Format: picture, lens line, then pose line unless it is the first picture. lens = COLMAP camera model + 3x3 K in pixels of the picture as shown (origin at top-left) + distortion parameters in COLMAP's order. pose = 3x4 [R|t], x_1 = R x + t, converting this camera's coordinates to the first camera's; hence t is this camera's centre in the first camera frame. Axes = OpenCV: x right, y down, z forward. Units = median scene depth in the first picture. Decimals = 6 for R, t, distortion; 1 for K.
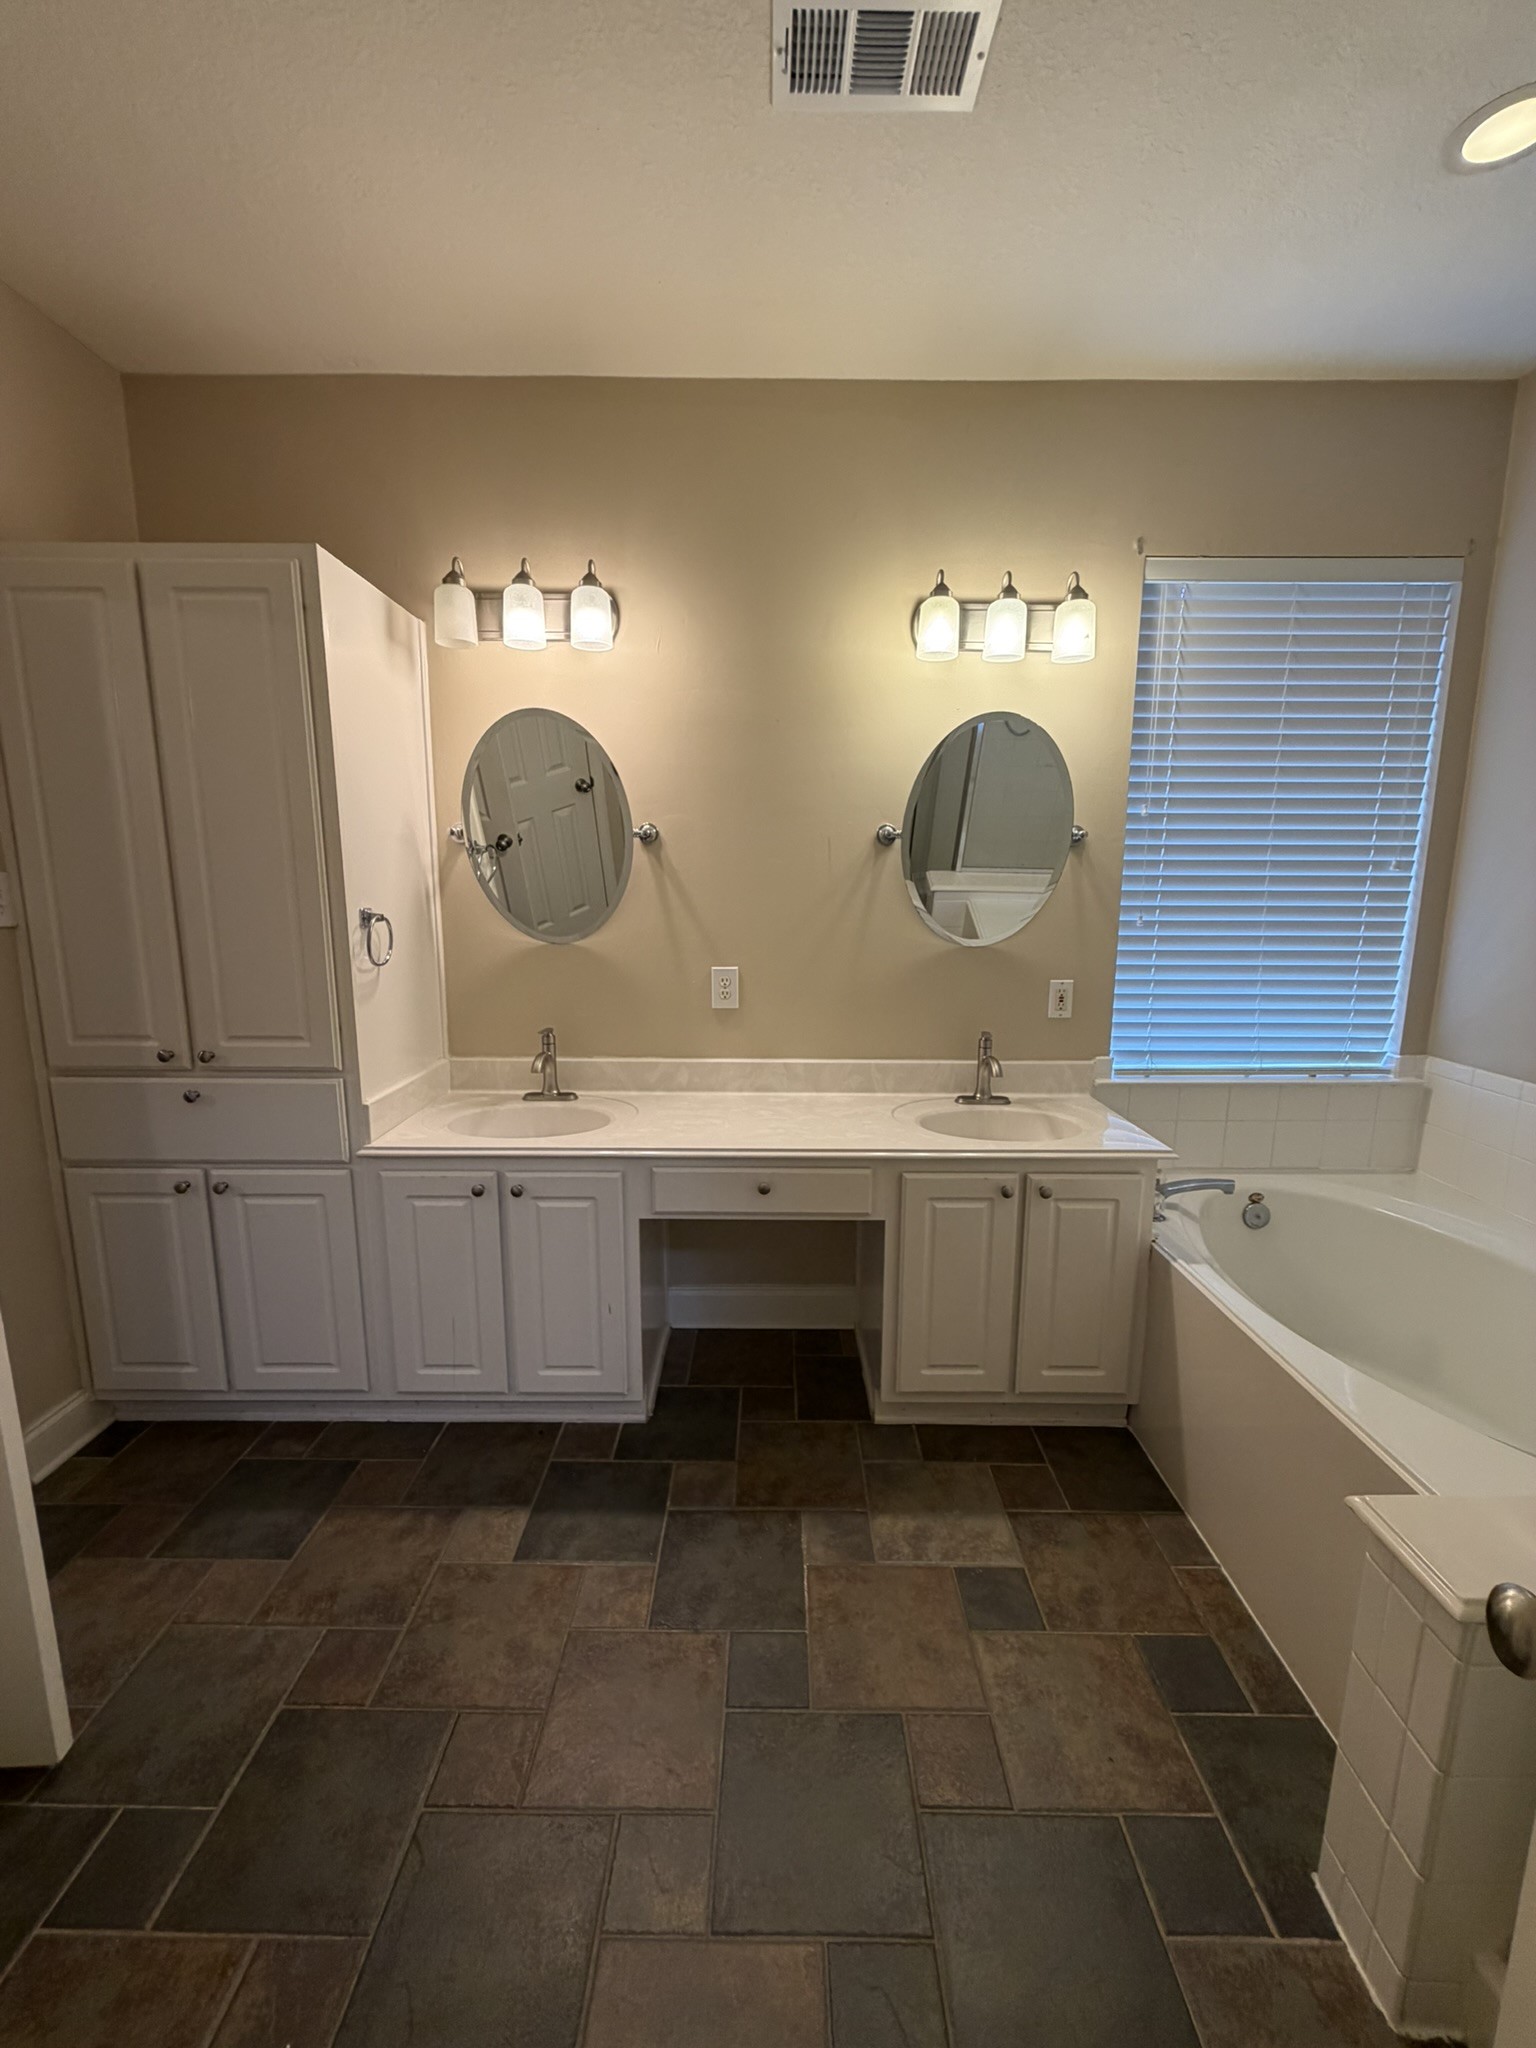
lens RADIAL K [[820.9, 0, 767.0], [0, 820.9, 1021.1], [0, 0, 1]] dist [-0.002180, -0.000211]
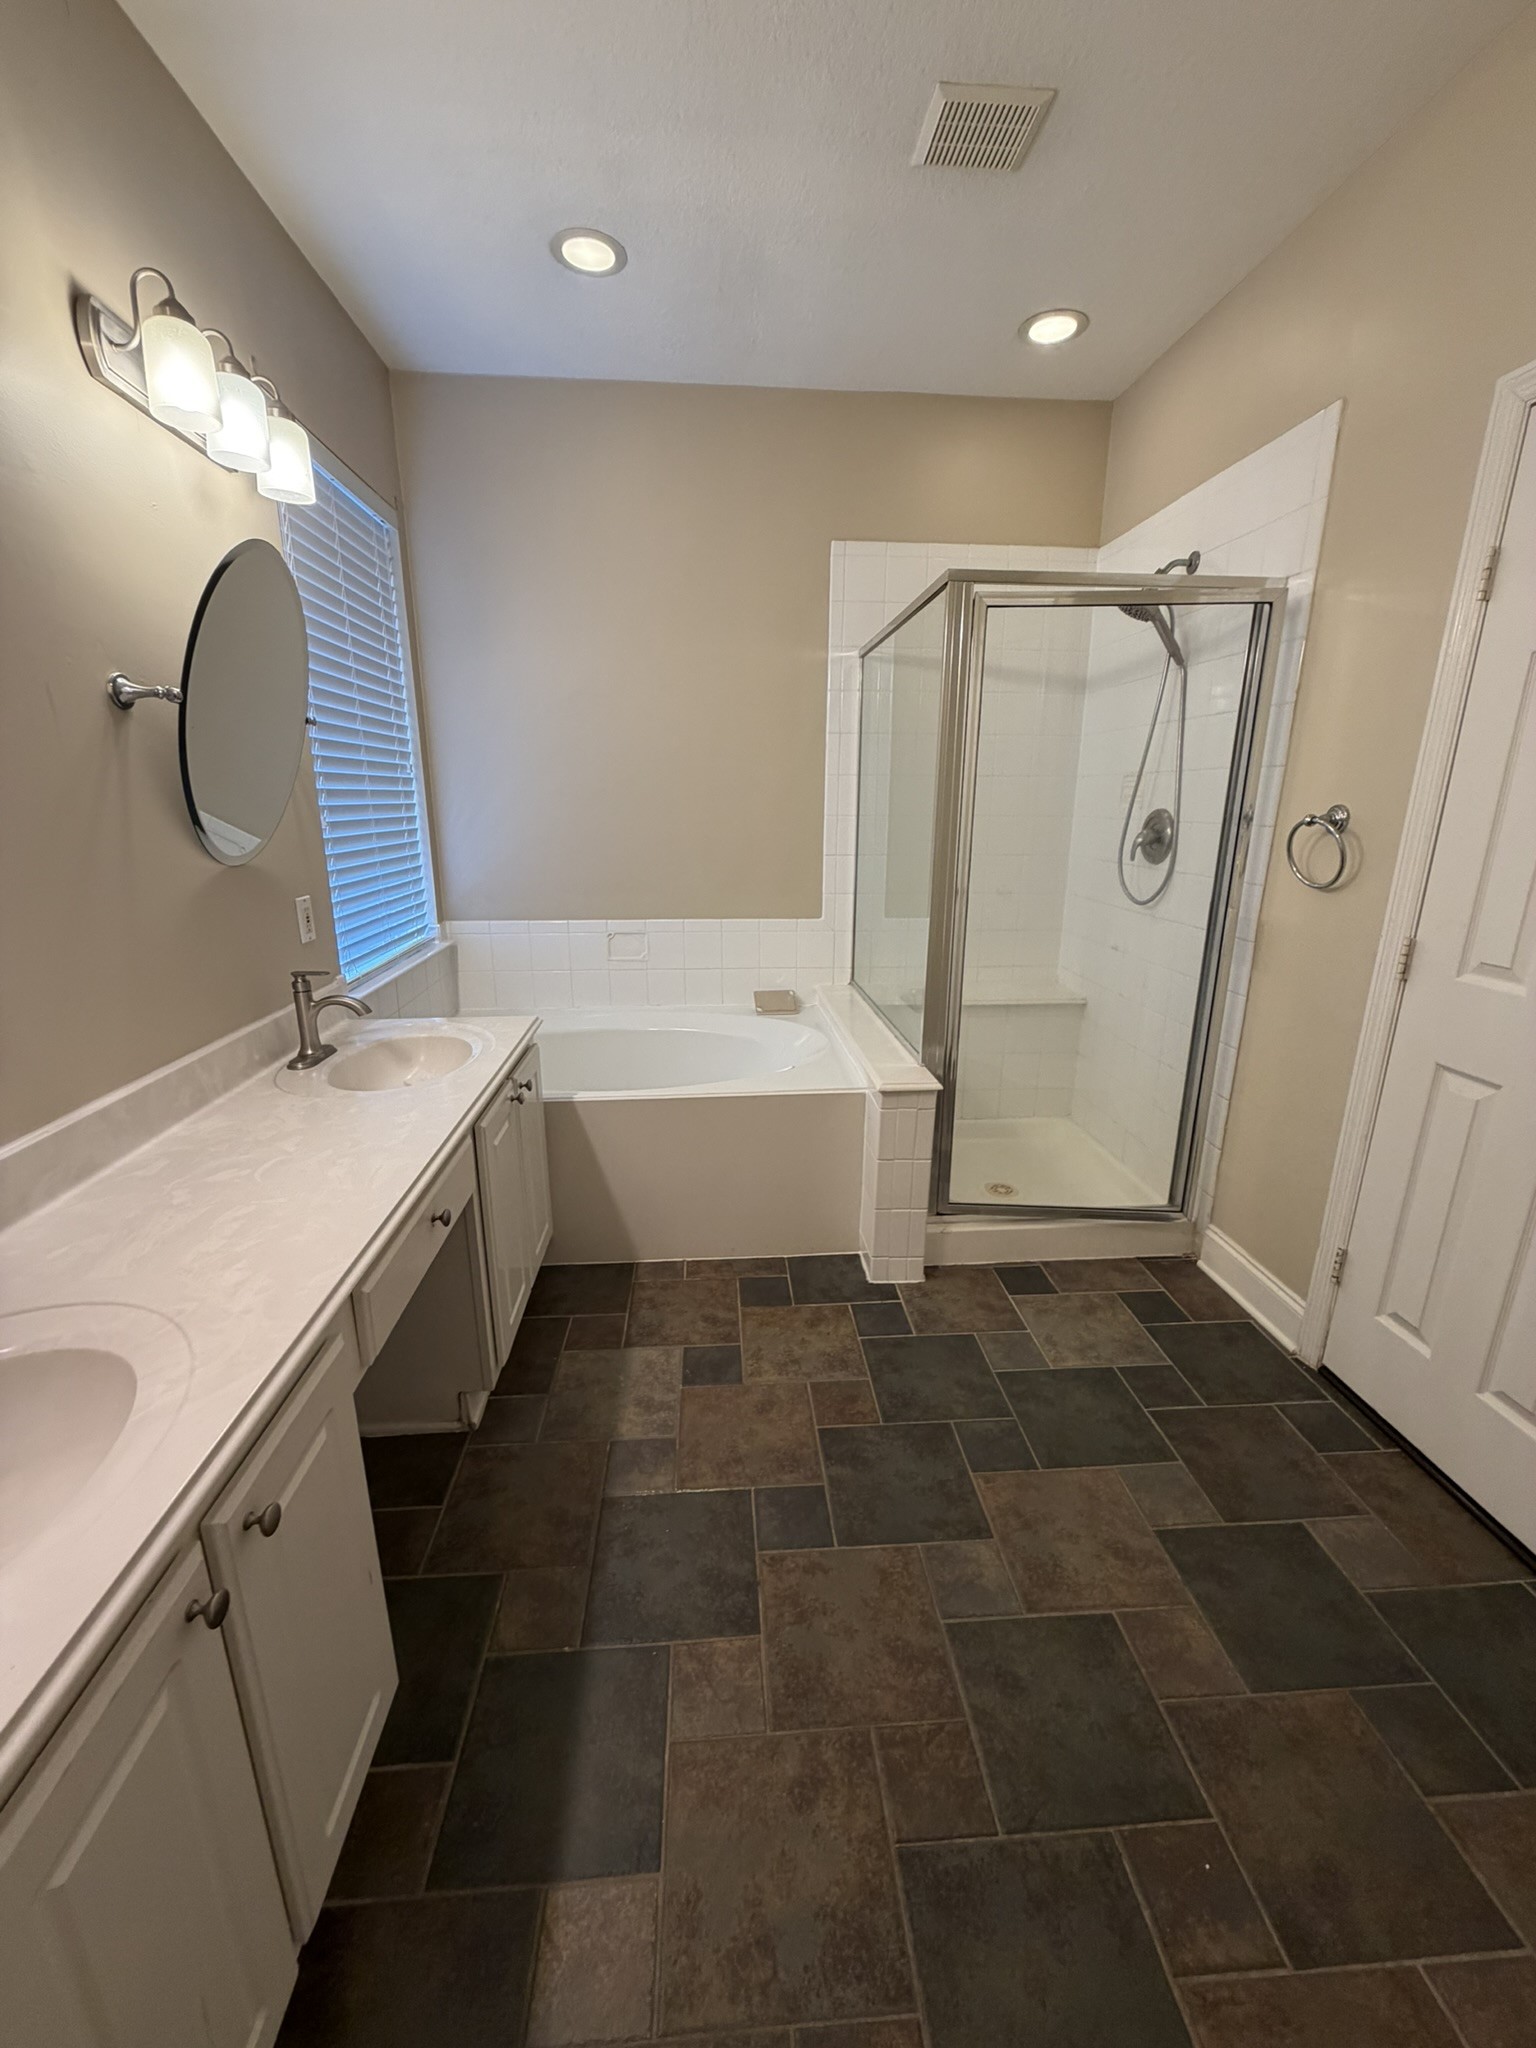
lens RADIAL K [[820.9, 0, 762.7], [0, 820.9, 1025.5], [0, 0, 1]] dist [-0.002180, -0.000211]
pose [[-0.078696, -0.271220, 0.959295, -0.713915], [0.162344, 0.945947, 0.280764, -0.114995], [-0.983591, 0.177831, -0.030411, 0.790670]]
